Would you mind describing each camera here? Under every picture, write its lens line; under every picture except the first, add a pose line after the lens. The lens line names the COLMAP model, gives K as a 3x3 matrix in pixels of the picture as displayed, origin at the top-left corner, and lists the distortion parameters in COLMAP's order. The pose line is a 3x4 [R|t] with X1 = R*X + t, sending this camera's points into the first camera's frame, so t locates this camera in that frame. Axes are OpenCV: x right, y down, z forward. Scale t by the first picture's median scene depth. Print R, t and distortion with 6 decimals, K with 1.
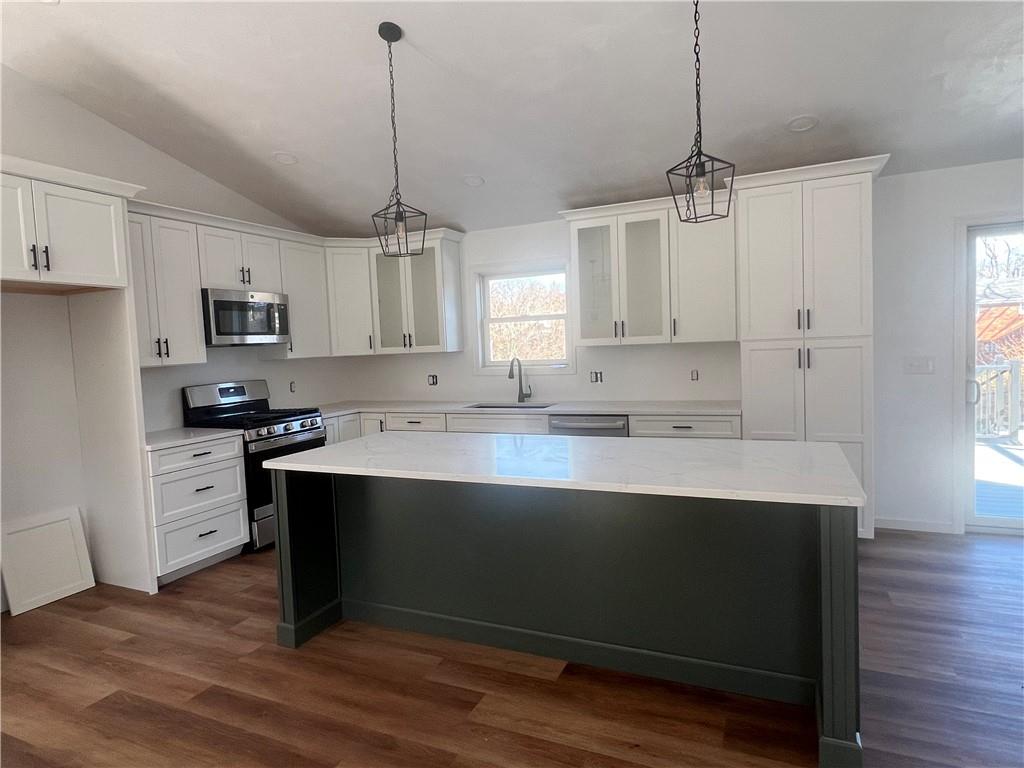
lens RADIAL K [[598.0, 0, 512.0], [0, 598.0, 384.0], [0, 0, 1]] dist [-0.001931, 0.000078]
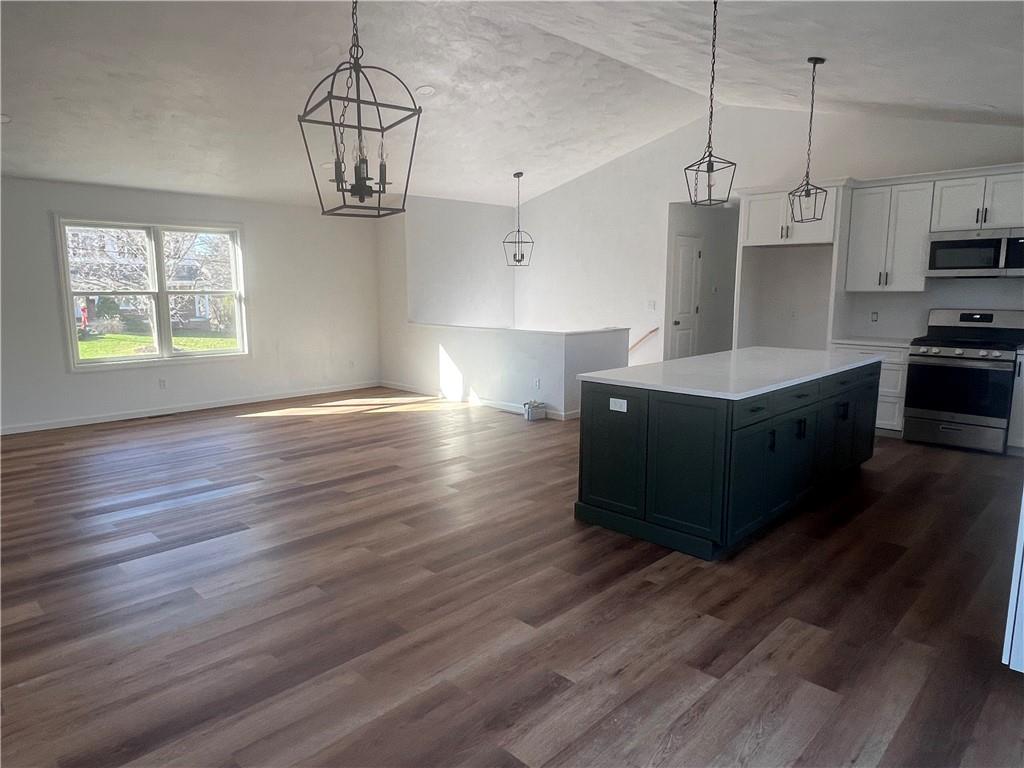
lens RADIAL K [[646.2, 0, 512.0], [0, 646.2, 384.0], [0, 0, 1]] dist [0.001174, 0.001099]
pose [[-0.337828, 0.182937, -0.923259, 1.052804], [-0.048191, 0.976281, 0.211077, -0.086080], [0.939973, 0.115800, -0.320999, 0.598393]]
